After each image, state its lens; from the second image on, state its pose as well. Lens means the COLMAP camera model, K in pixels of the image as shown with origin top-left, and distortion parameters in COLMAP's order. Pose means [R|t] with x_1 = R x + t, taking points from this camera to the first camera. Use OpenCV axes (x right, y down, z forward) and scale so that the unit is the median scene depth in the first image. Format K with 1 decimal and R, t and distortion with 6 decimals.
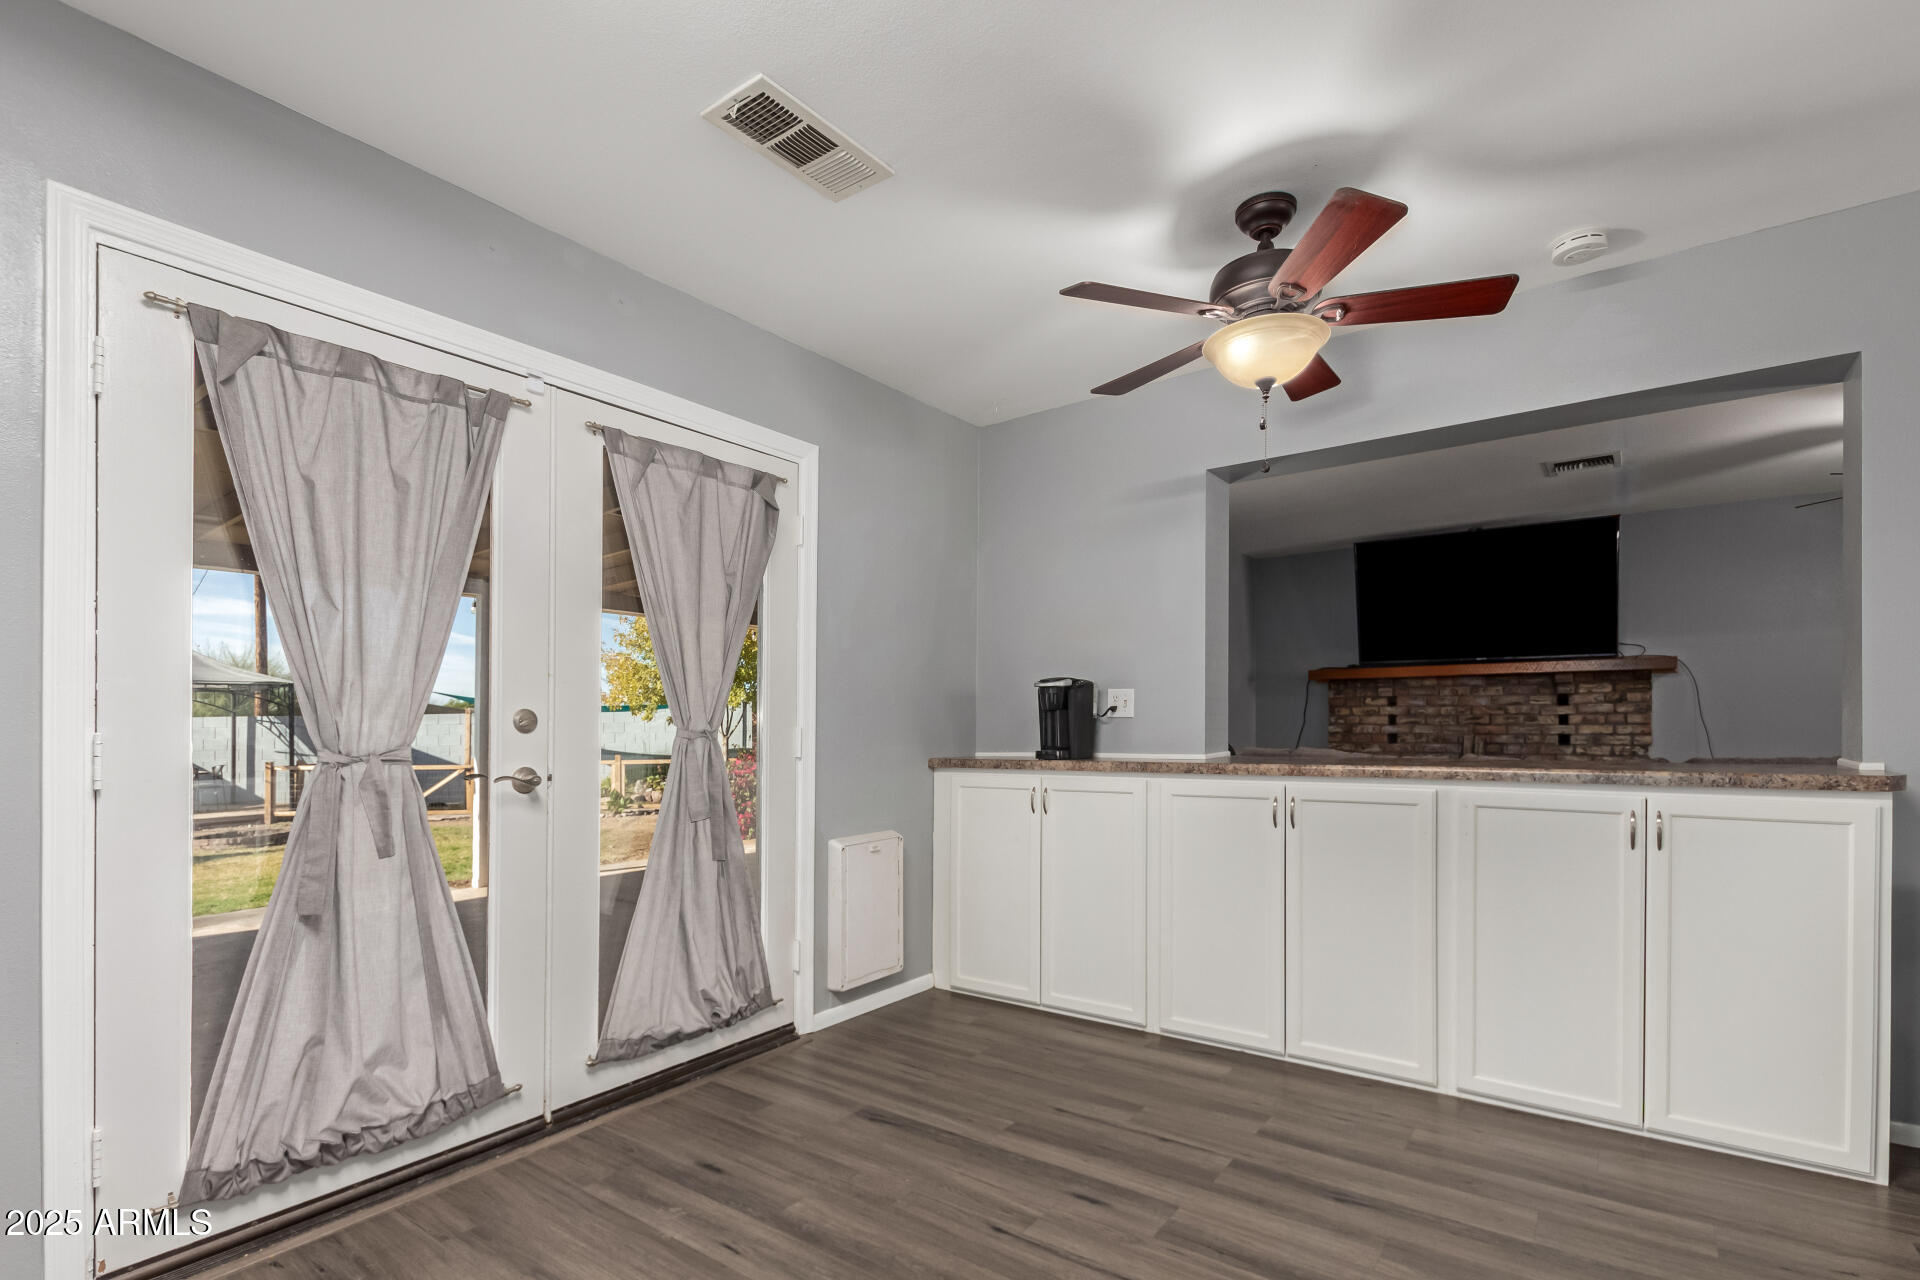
lens RADIAL K [[875.0, 0, 966.8], [0, 875.0, 696.3], [0, 0, 1]] dist [0.002843, 0.000063]
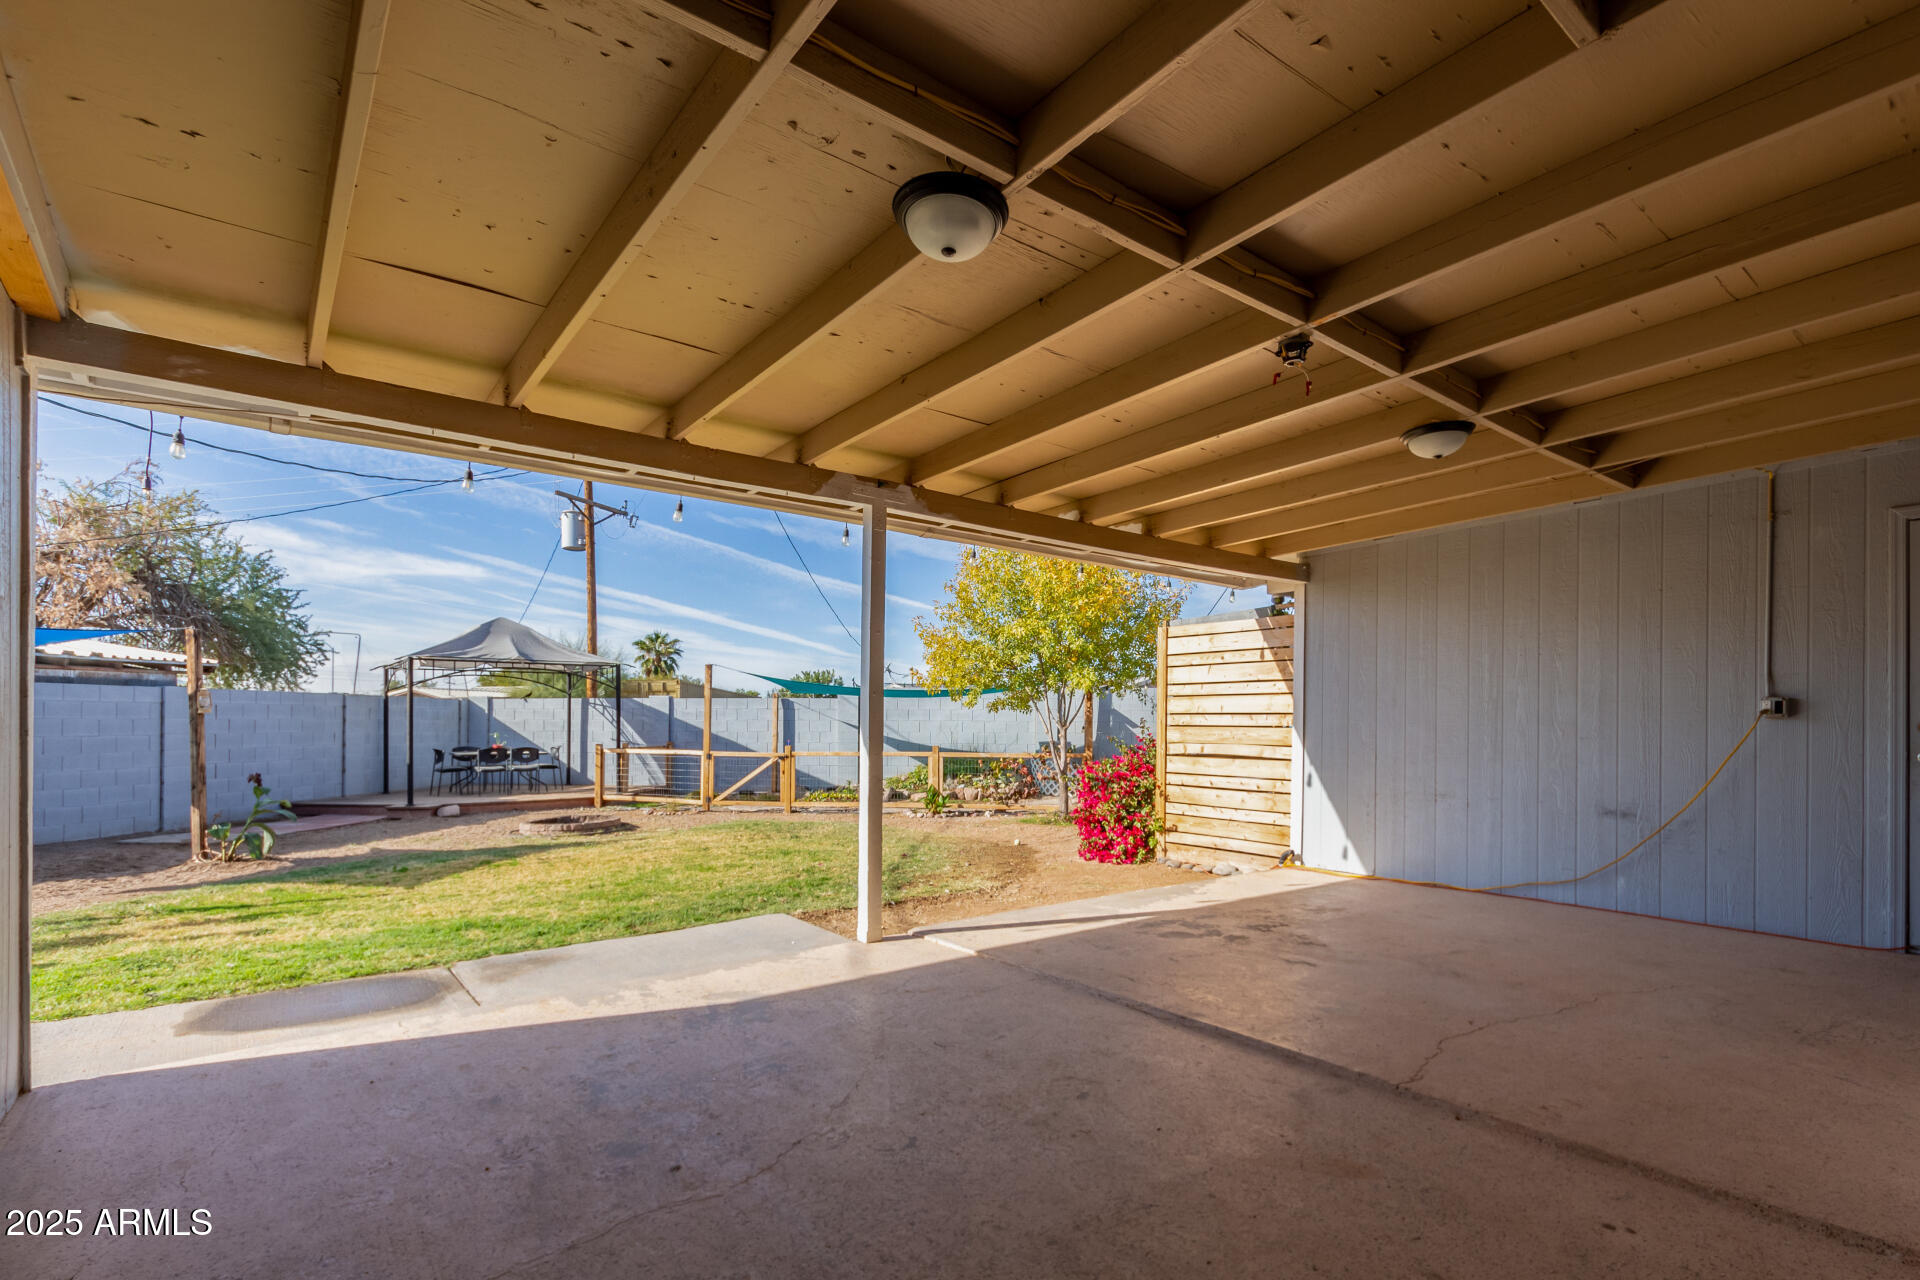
lens RADIAL K [[892.5, 0, 969.2], [0, 892.5, 706.3], [0, 0, 1]] dist [0.005559, -0.000355]
pose [[0.961425, 0.013848, -0.274717, -0.122671], [-0.008379, 0.999743, 0.021071, 0.008025], [0.274938, -0.017957, 0.961294, 0.152468]]
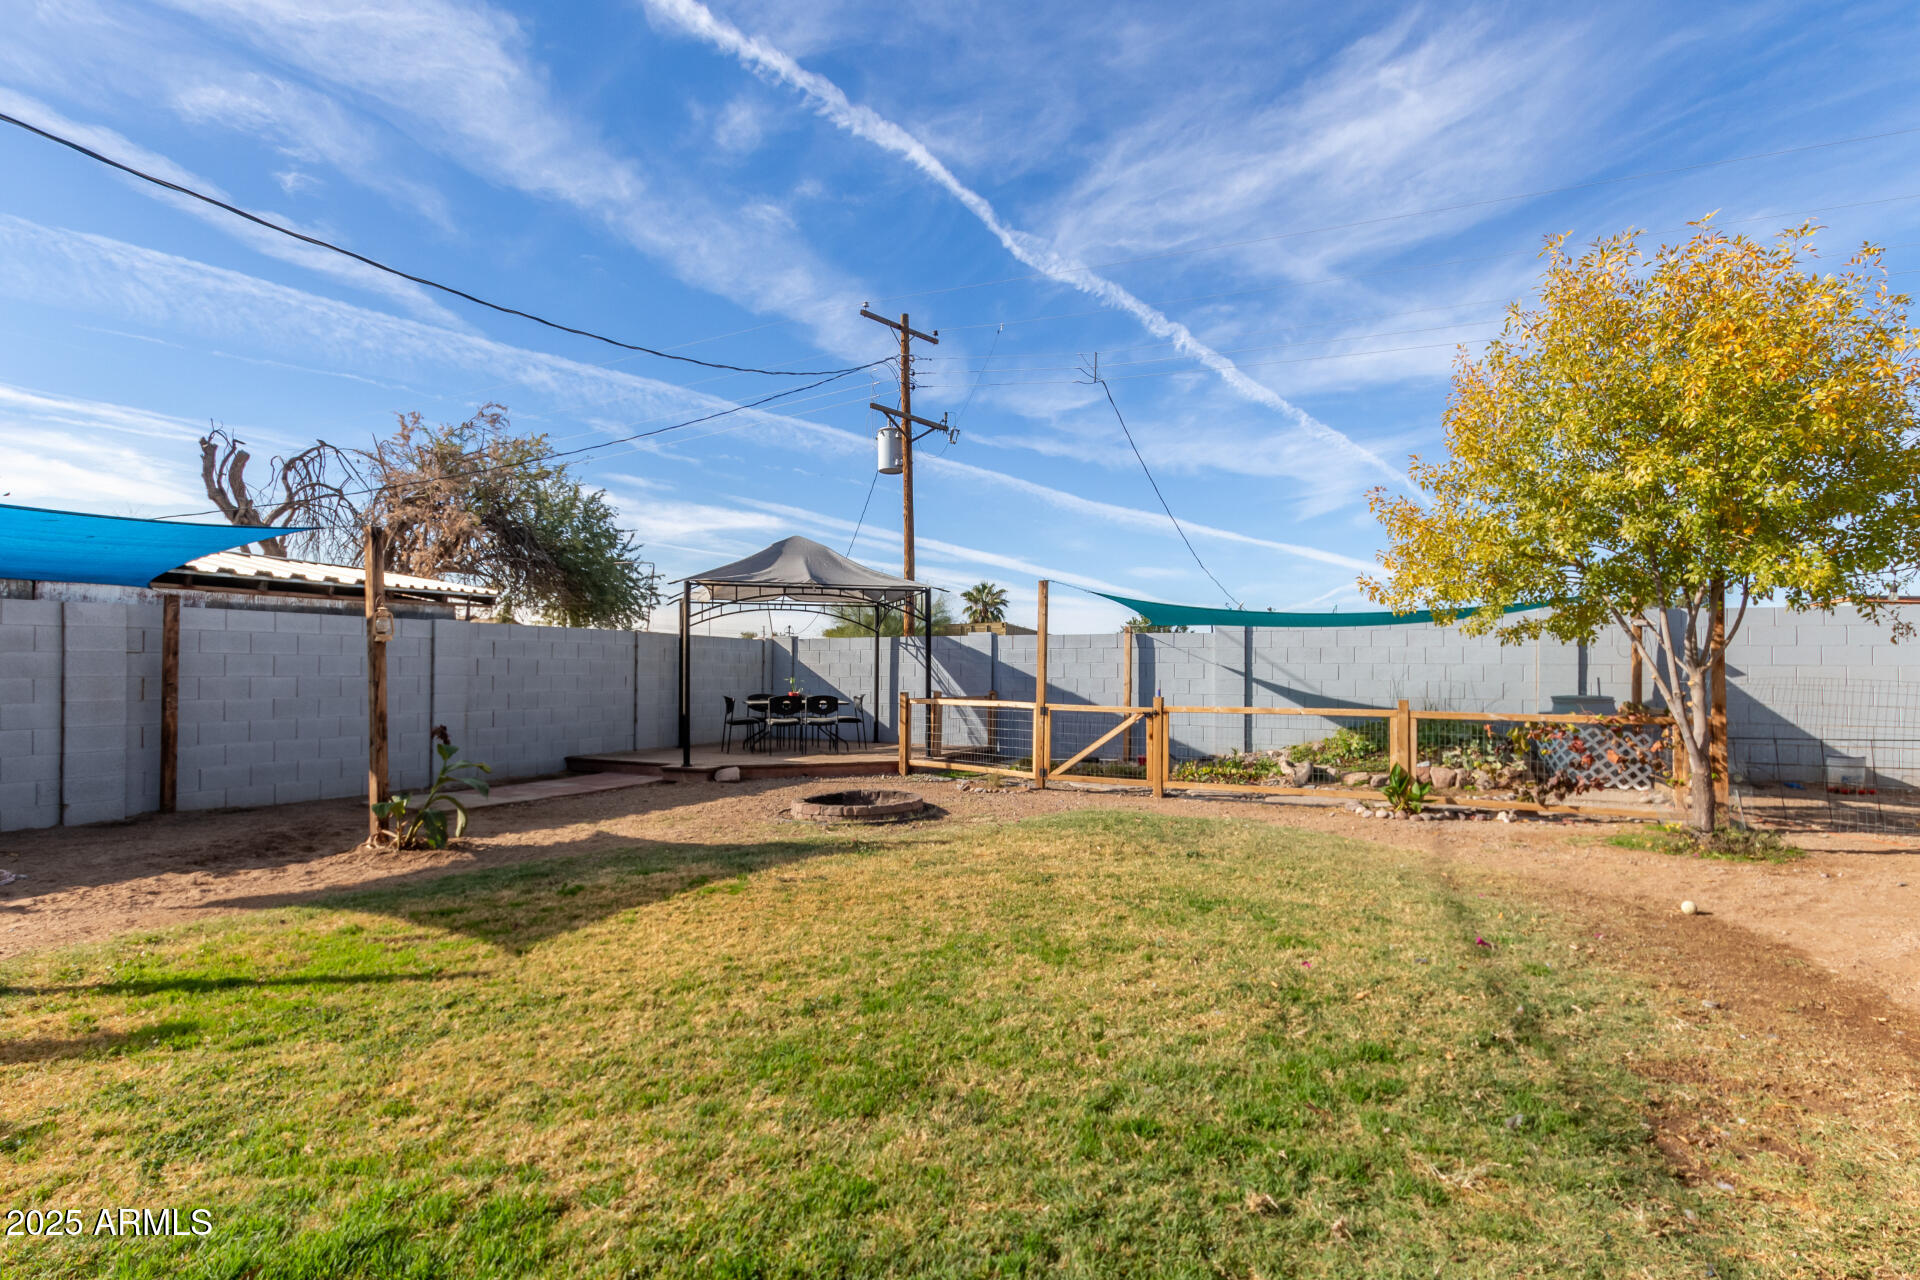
lens RADIAL K [[892.5, 0, 969.2], [0, 892.5, 706.3], [0, 0, 1]] dist [0.005559, -0.000355]
pose [[0.806127, 0.041535, -0.590283, -0.294989], [0.002123, 0.997324, 0.073076, 0.030451], [0.591739, -0.060162, 0.803882, 0.411147]]
